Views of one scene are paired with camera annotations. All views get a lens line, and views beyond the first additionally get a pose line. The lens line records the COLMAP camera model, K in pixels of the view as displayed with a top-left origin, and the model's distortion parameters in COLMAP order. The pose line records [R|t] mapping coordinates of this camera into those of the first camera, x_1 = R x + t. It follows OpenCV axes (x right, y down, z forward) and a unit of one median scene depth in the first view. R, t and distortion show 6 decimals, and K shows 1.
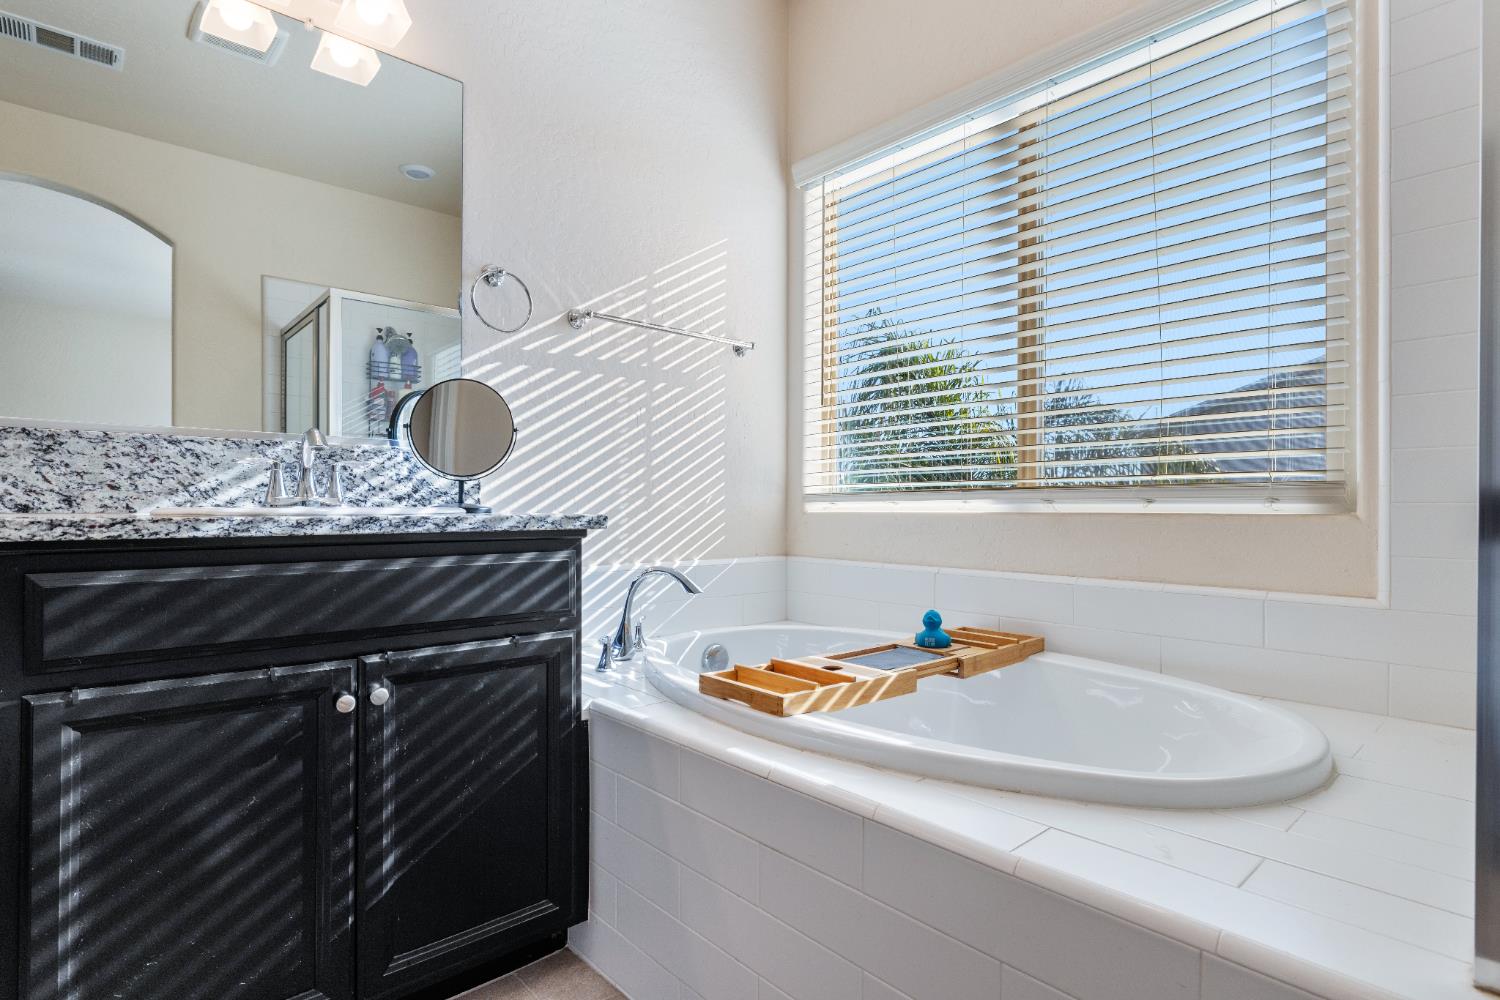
lens RADIAL K [[760.0, 0, 750.7], [0, 760.0, 505.3], [0, 0, 1]] dist [-0.003634, 0.001766]
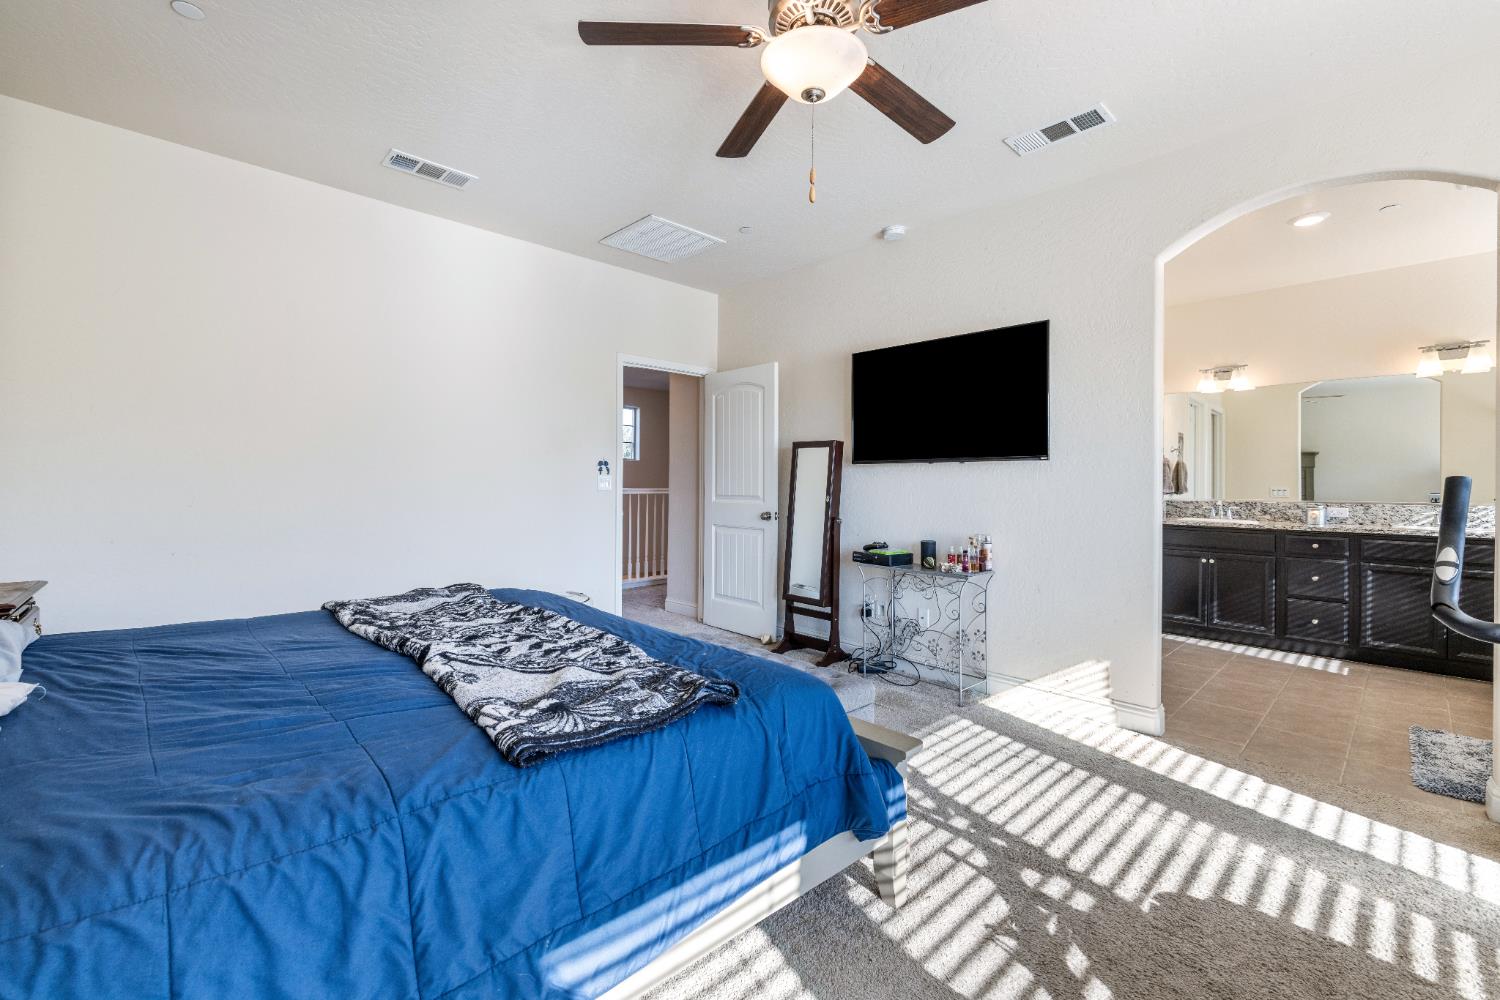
lens RADIAL K [[629.7, 0, 749.3], [0, 629.7, 482.8], [0, 0, 1]] dist [0.001319, 0.000434]
pose [[0.029615, -0.006931, -0.999537, 2.191314], [-0.010585, 0.999918, -0.007247, -0.147814], [0.999505, 0.010794, 0.029540, -2.243723]]
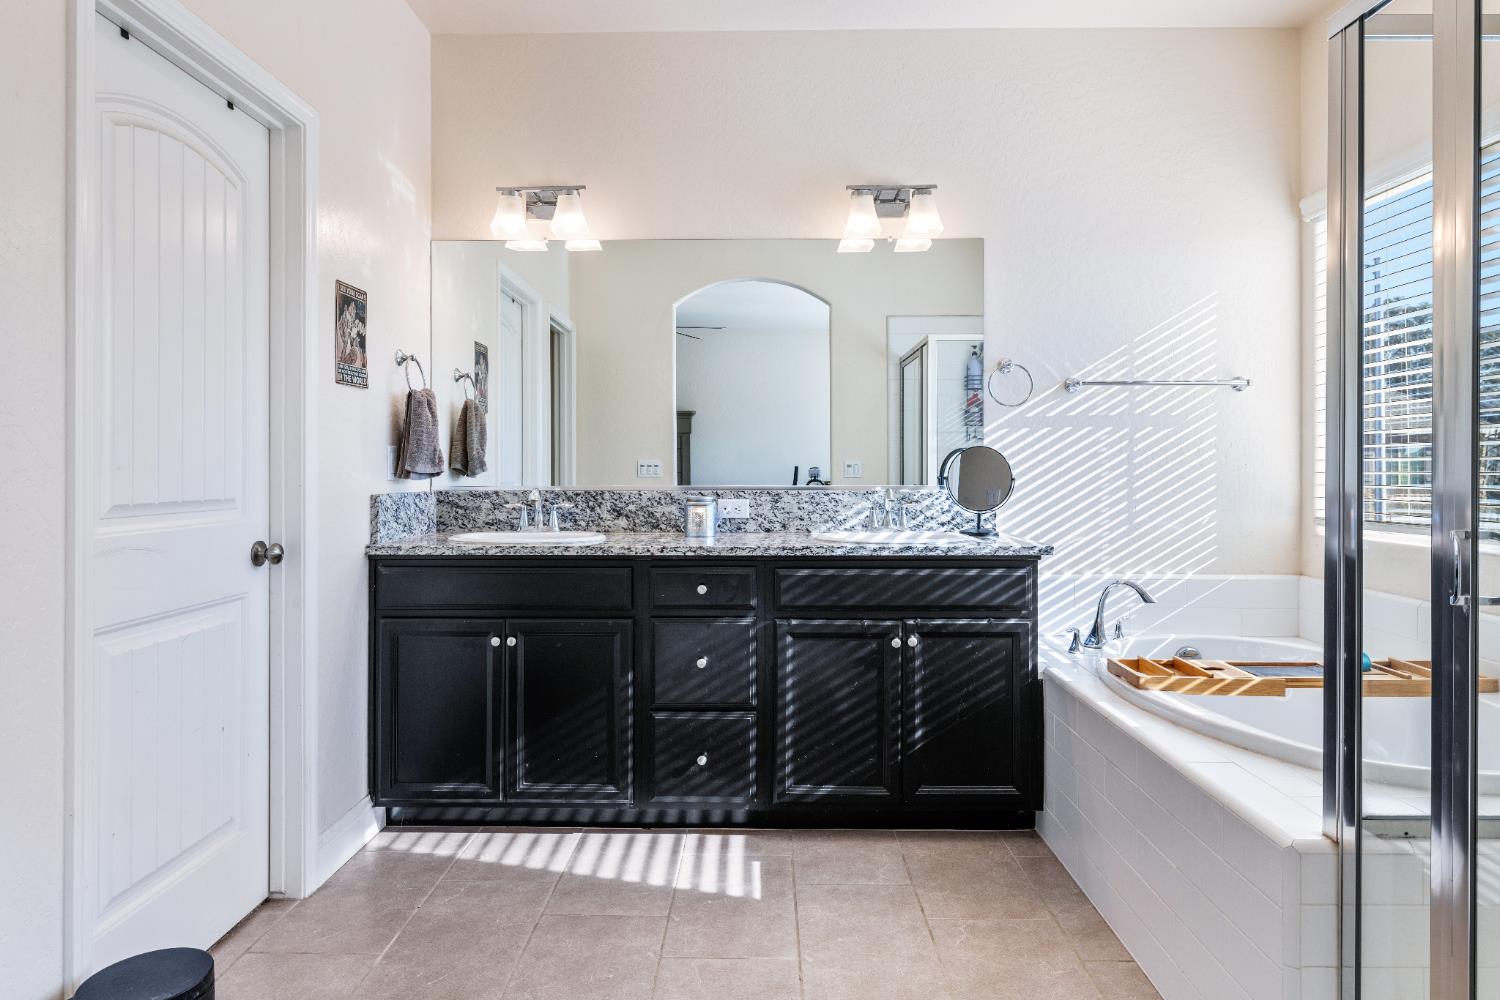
lens RADIAL K [[922.4, 0, 752.4], [0, 922.4, 469.7], [0, 0, 1]] dist [-0.000417, 0.000022]
pose [[0.738052, -0.001528, -0.674743, 0.641980], [0.003127, 0.999994, 0.001156, -0.151599], [0.674737, -0.002964, 0.738052, -0.804219]]
